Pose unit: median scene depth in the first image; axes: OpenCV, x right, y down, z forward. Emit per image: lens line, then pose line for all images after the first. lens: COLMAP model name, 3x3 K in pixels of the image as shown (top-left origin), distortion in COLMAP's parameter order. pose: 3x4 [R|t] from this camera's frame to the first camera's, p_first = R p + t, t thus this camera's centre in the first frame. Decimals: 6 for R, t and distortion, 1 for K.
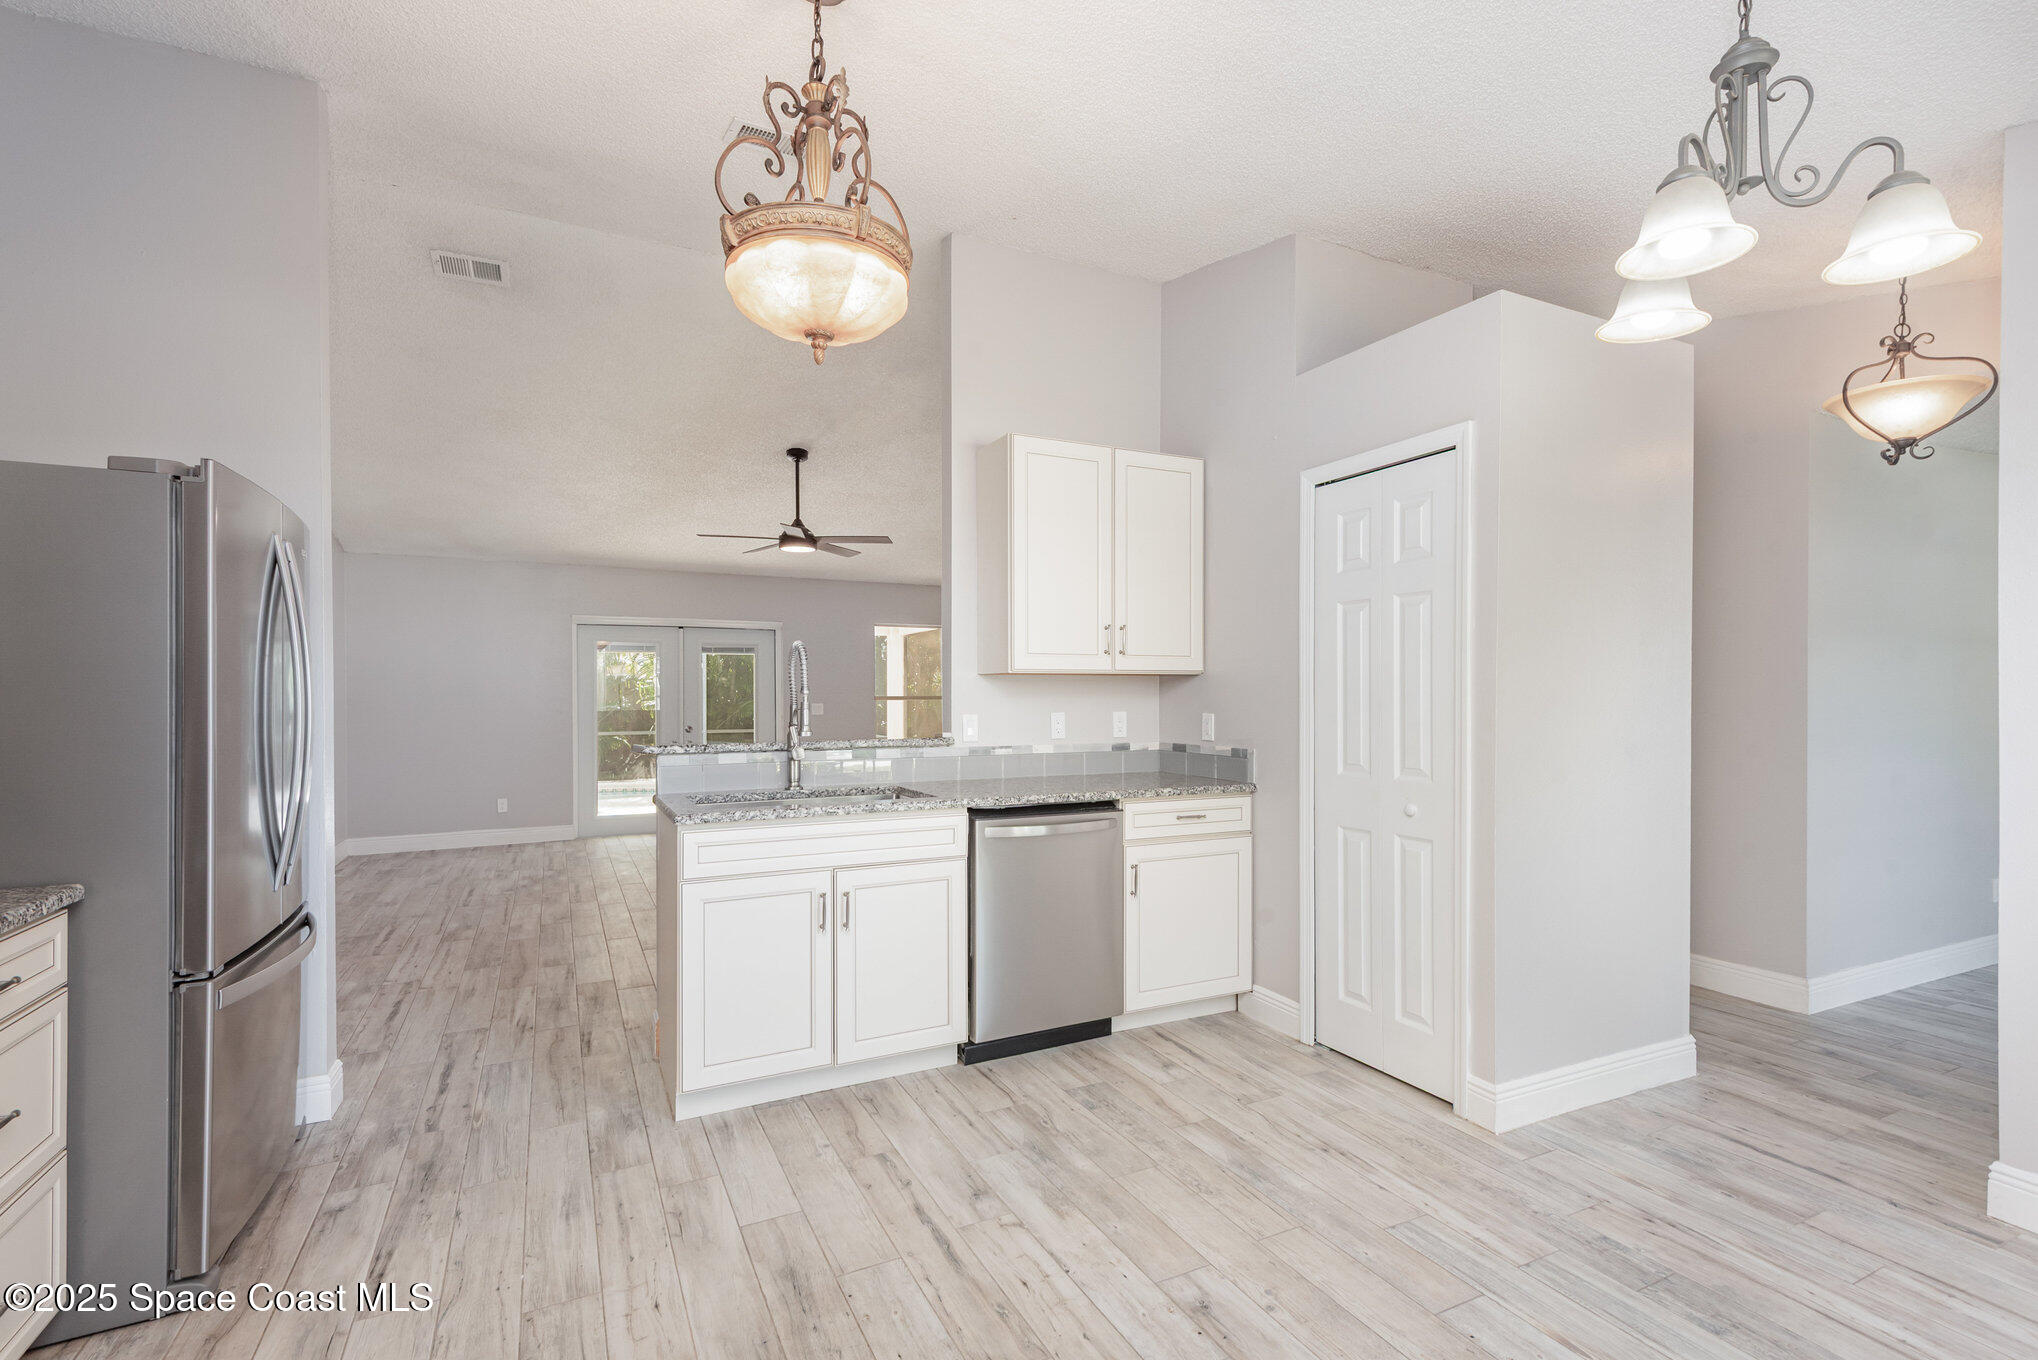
lens RADIAL K [[929.2, 0, 1015.0], [0, 929.2, 699.0], [0, 0, 1]] dist [0.015358, 0.000241]
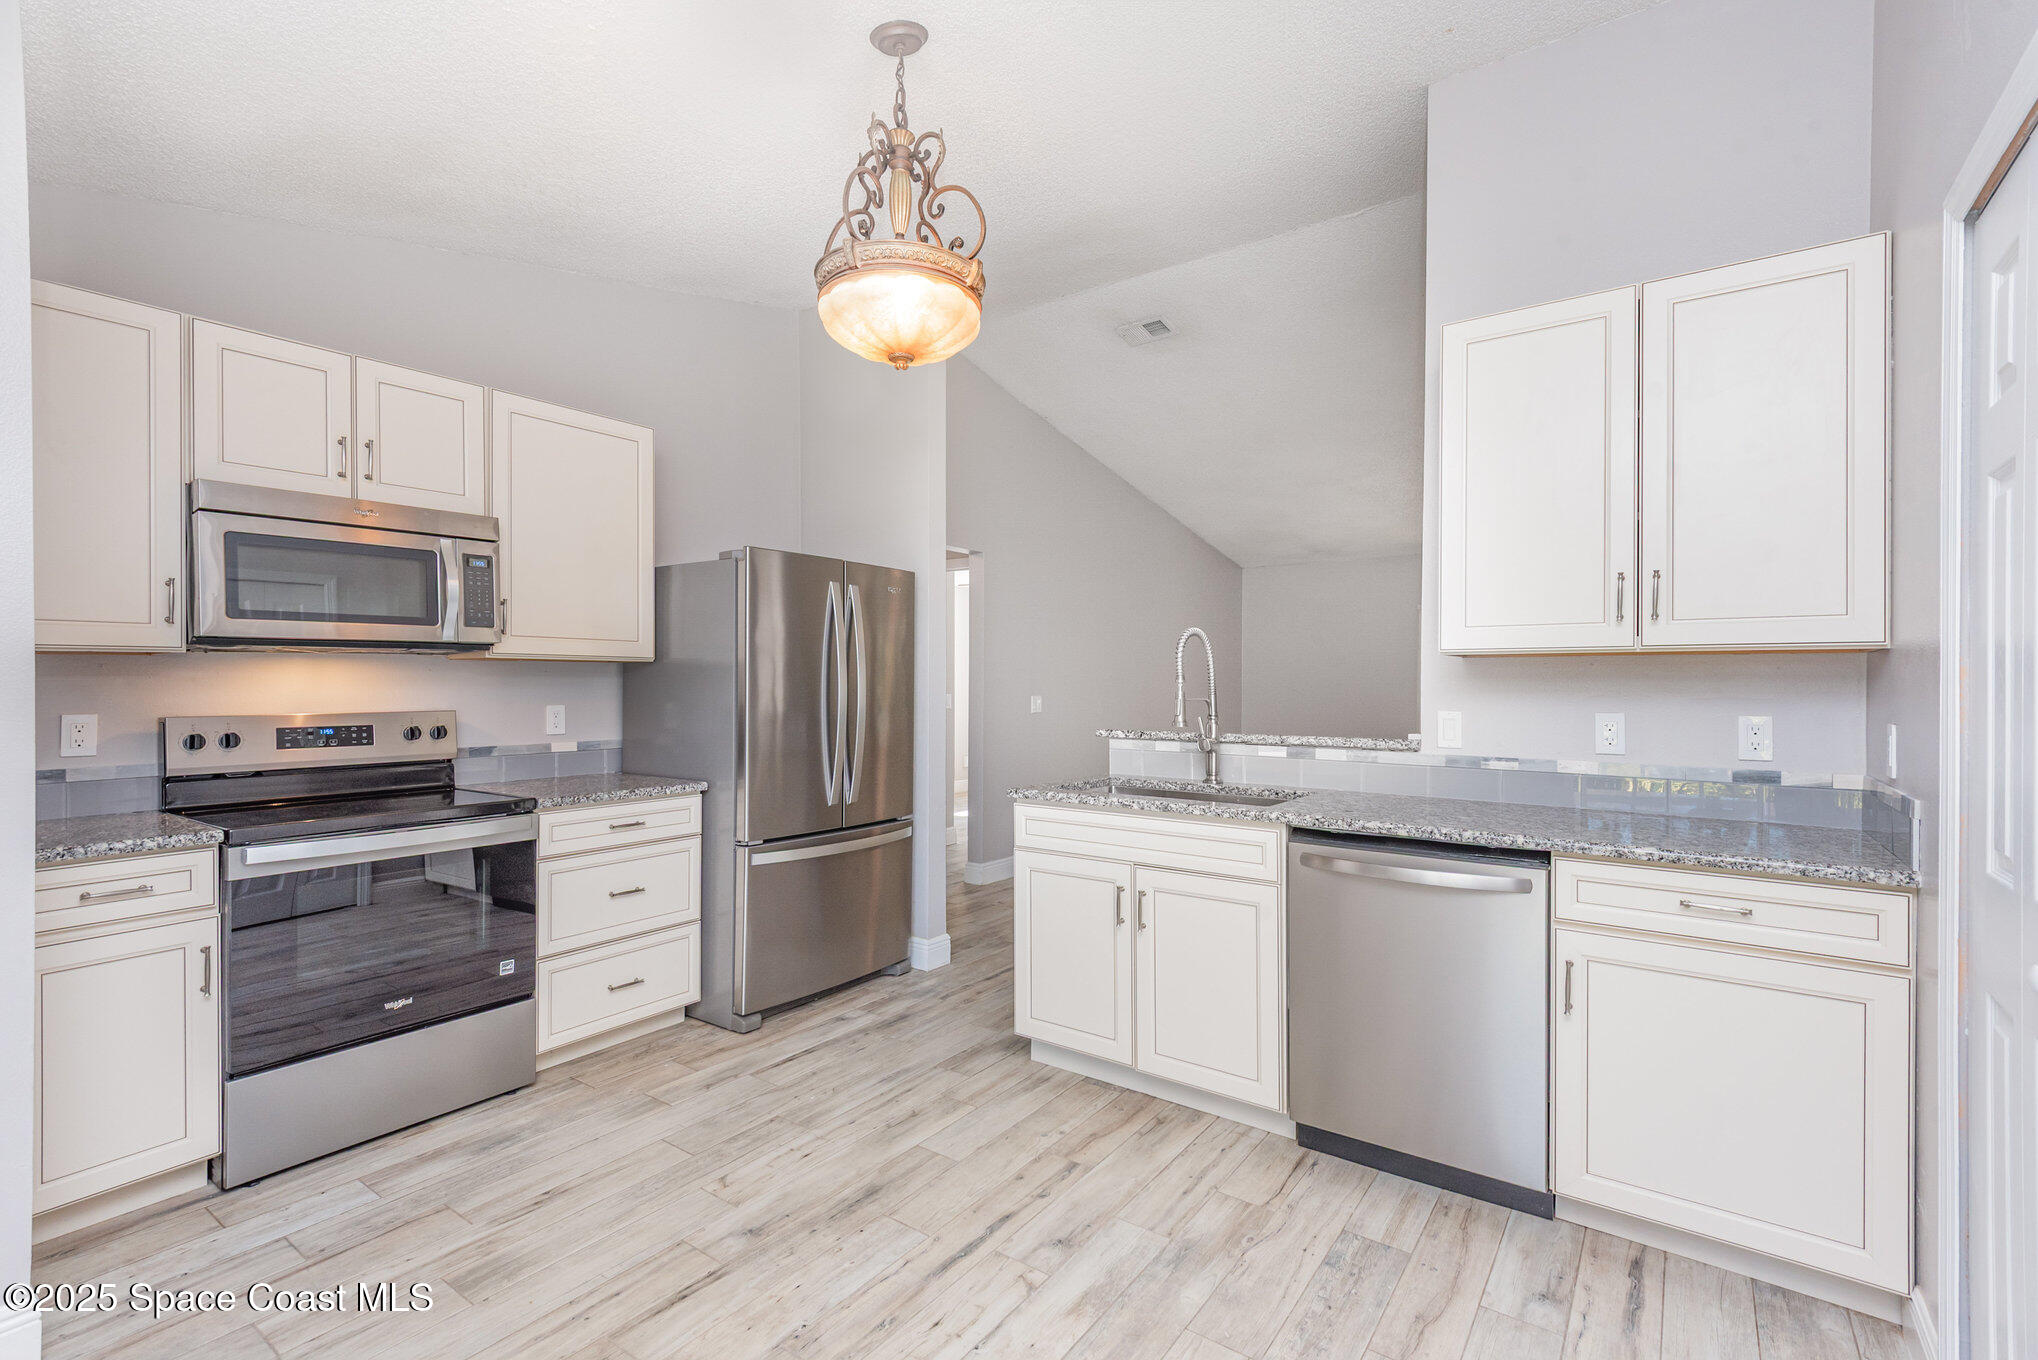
lens RADIAL K [[923.4, 0, 1021.1], [0, 923.4, 681.0], [0, 0, 1]] dist [0.004128, -0.000210]
pose [[0.455956, 0.004543, -0.889991, 0.642401], [-0.008429, 0.999964, 0.000787, -0.007719], [0.889962, 0.007143, 0.455978, 0.489590]]
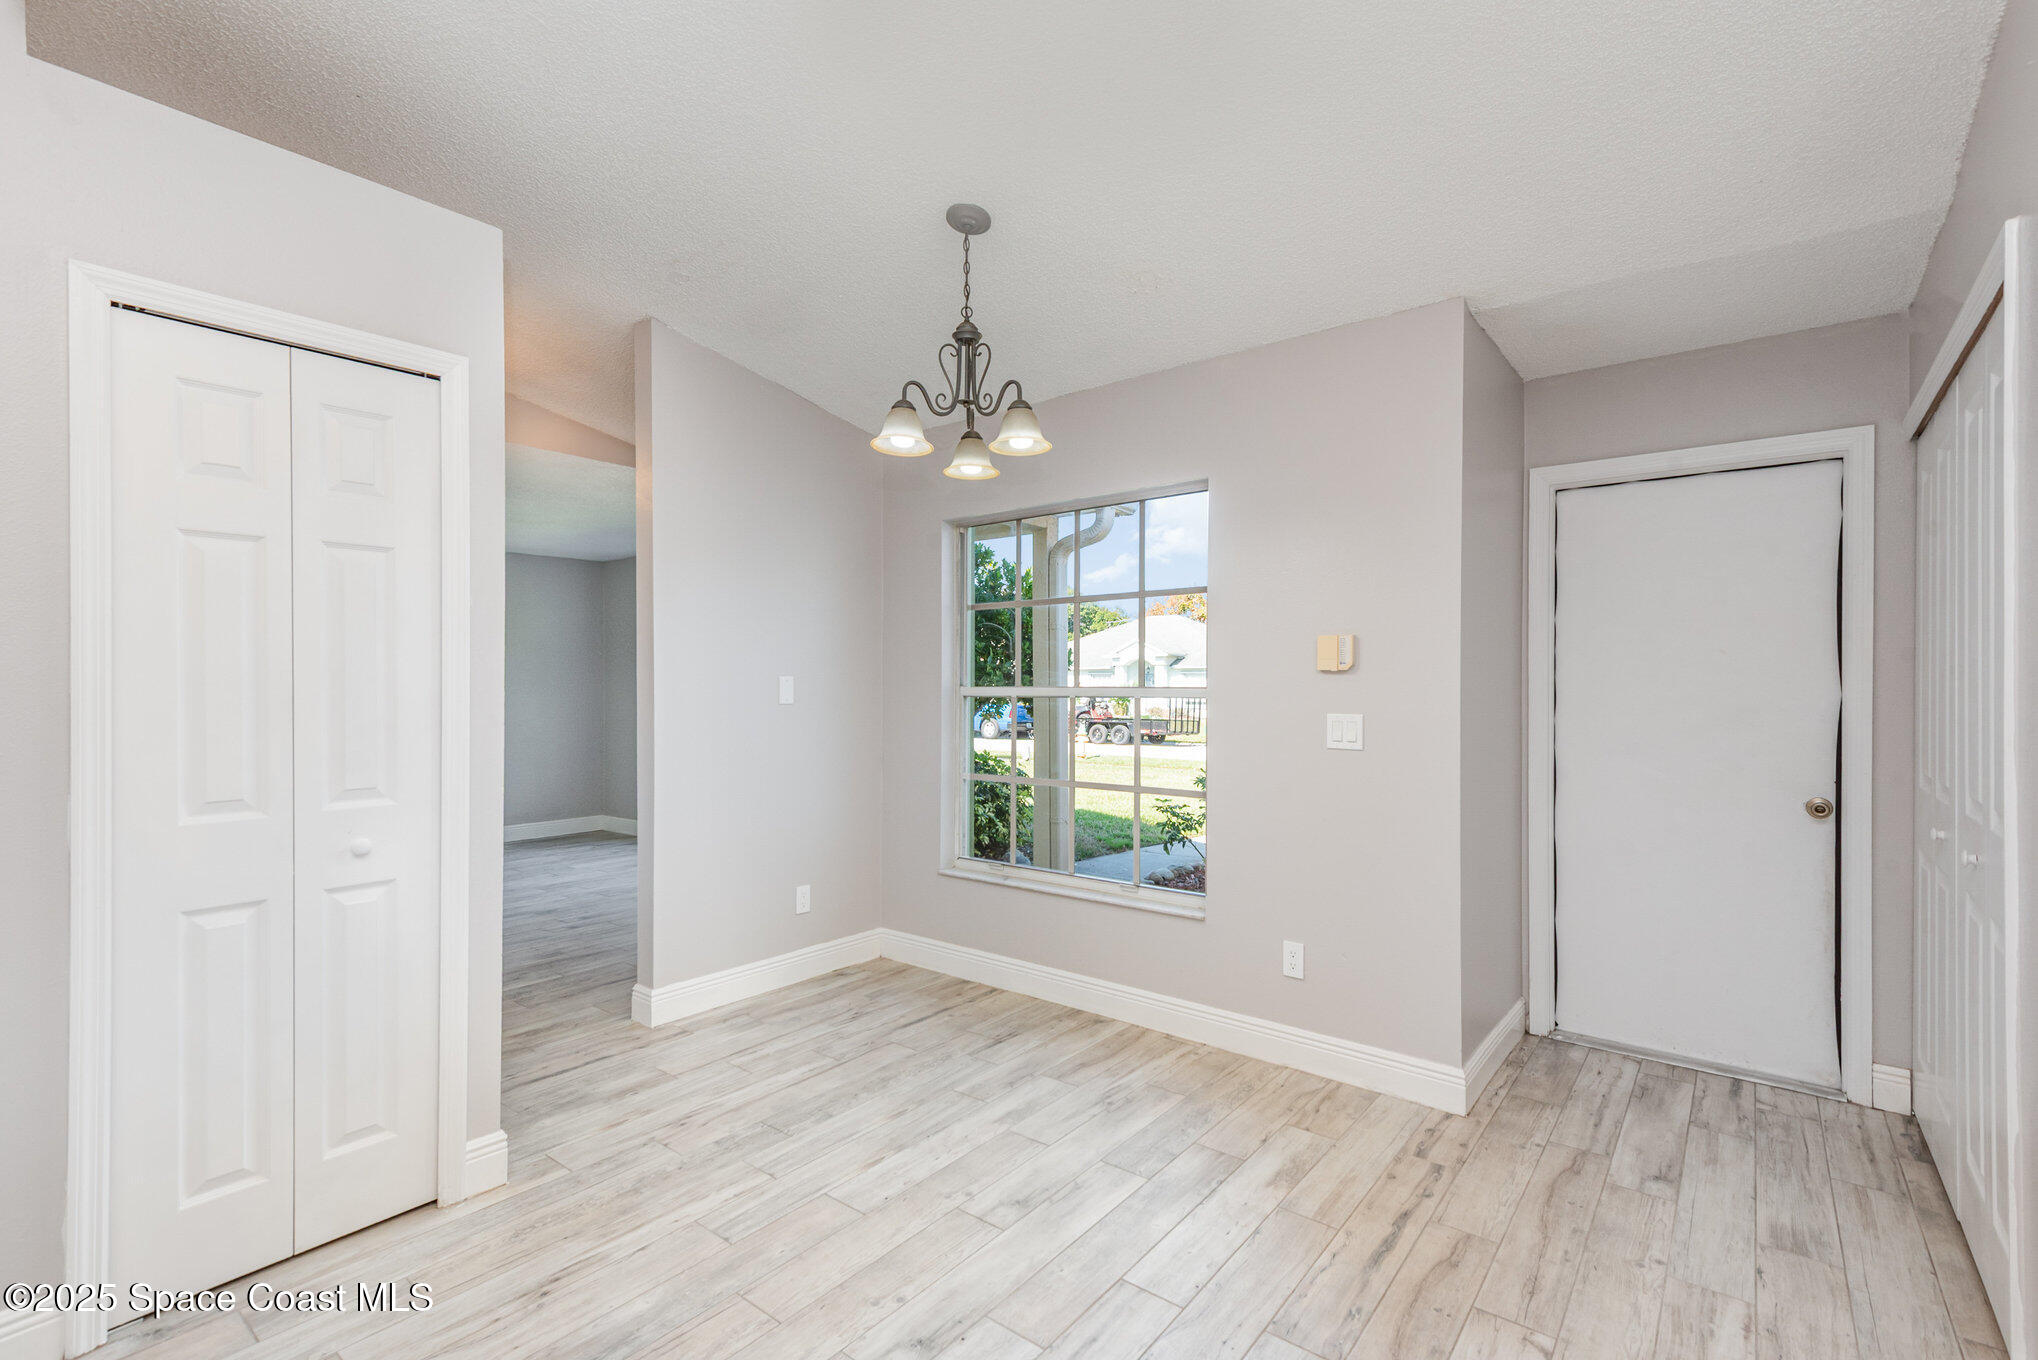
lens RADIAL K [[923.4, 0, 1021.1], [0, 923.4, 681.0], [0, 0, 1]] dist [0.004128, -0.000210]
pose [[-0.425725, 0.004097, 0.904843, -0.488188], [0.003653, 0.999989, -0.002809, -0.005313], [-0.904845, 0.002109, -0.425735, 0.935569]]
